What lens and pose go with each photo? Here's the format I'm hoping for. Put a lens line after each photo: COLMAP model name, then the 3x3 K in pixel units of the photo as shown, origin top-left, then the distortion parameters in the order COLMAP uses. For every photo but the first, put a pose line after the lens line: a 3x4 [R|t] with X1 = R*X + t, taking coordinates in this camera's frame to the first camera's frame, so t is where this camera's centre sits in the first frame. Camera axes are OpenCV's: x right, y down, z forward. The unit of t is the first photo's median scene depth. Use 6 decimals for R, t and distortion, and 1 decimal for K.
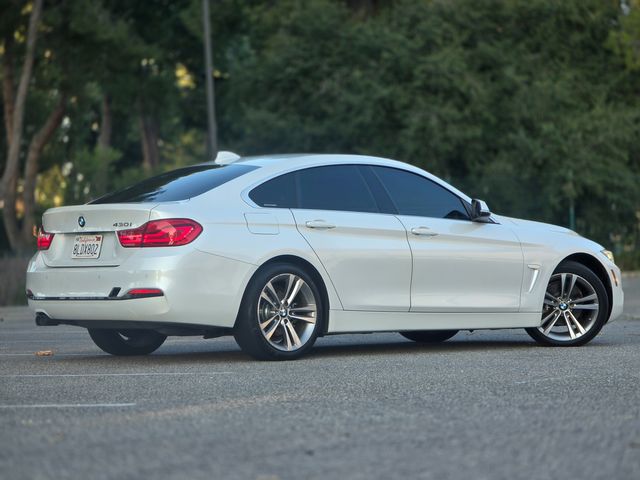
lens RADIAL K [[2151.9, 0, 320.1], [0, 2151.9, 239.6], [0, 0, 1]] dist [0.667407, 0.000000]
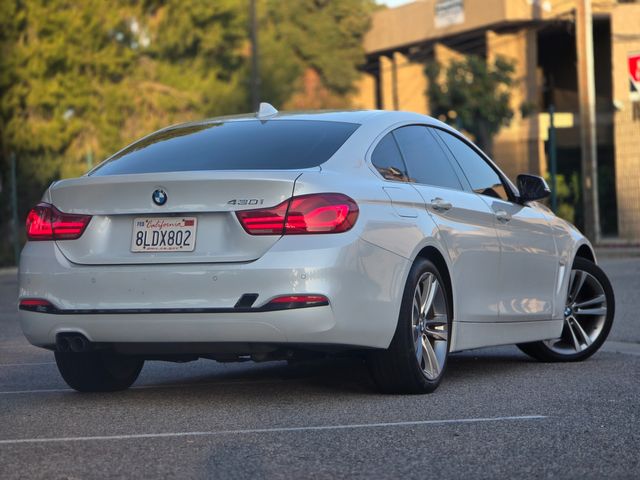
lens RADIAL K [[2151.9, 0, 319.3], [0, 2151.9, 238.8], [0, 0, 1]] dist [0.667407, 0.000000]
pose [[0.896007, -0.000678, 0.444038, -0.363027], [0.000952, 0.999999, -0.000395, 0.004923], [-0.444038, 0.000776, 0.896008, 0.368951]]
